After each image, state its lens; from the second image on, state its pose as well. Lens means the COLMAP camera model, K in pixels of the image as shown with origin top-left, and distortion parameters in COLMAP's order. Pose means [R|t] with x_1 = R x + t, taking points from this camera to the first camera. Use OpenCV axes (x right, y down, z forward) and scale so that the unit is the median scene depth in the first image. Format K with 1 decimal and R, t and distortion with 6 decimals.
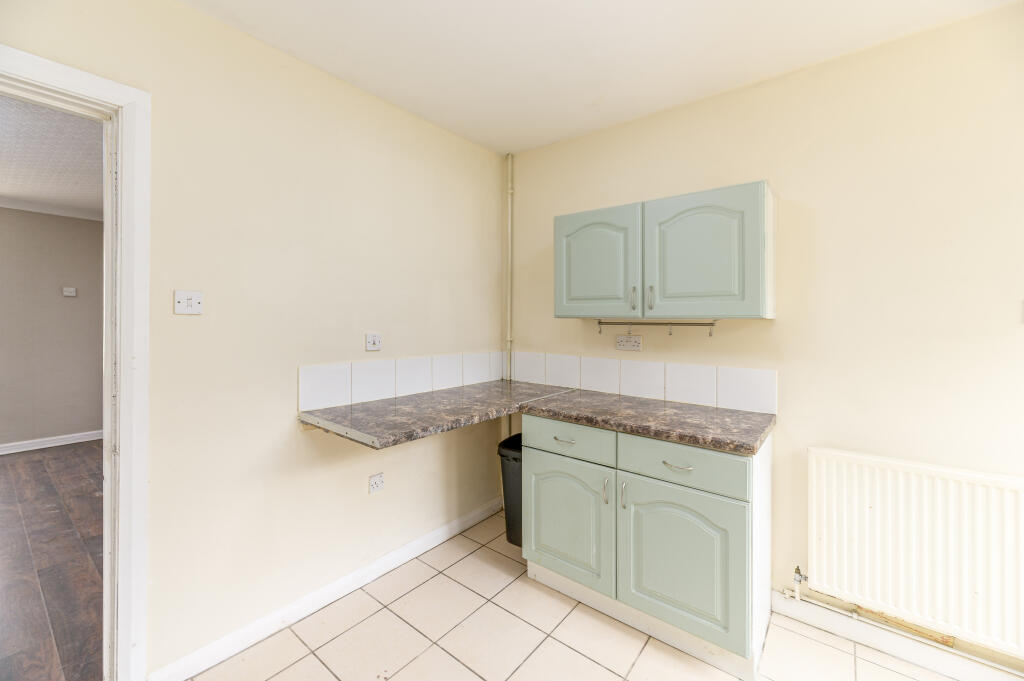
lens RADIAL K [[417.4, 0, 511.2], [0, 417.4, 331.7], [0, 0, 1]] dist [0.004595, -0.000237]
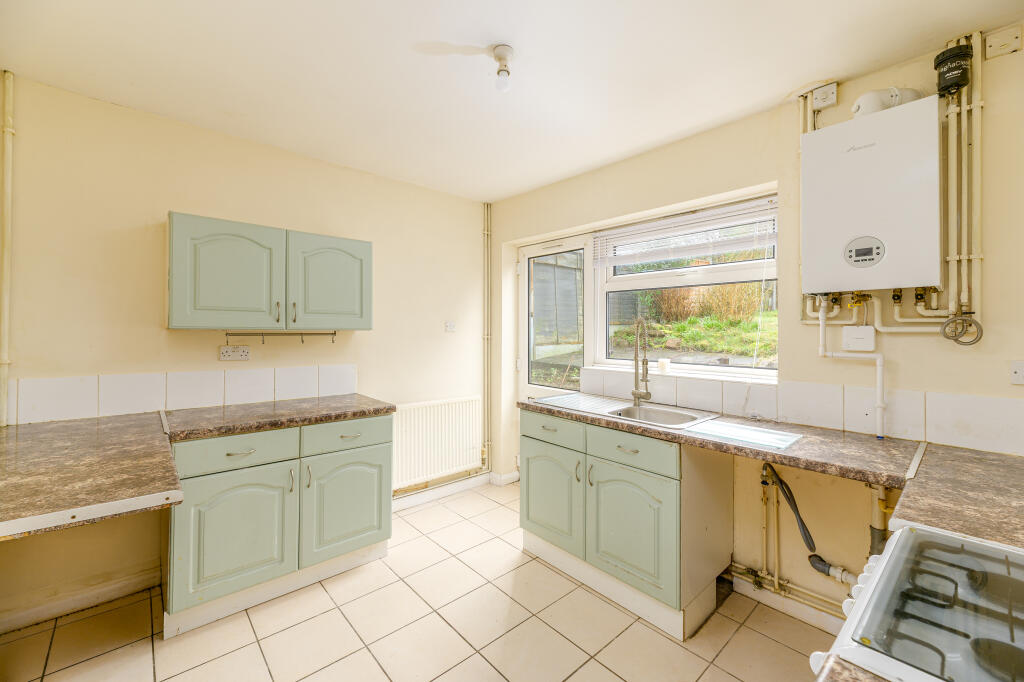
lens RADIAL K [[417.2, 0, 511.3], [0, 417.2, 333.4], [0, 0, 1]] dist [0.000343, -0.000125]
pose [[0.158999, -0.014710, 0.987169, -0.785874], [0.020198, 0.999728, 0.011644, -0.023847], [-0.987072, 0.018087, 0.159253, 0.209923]]
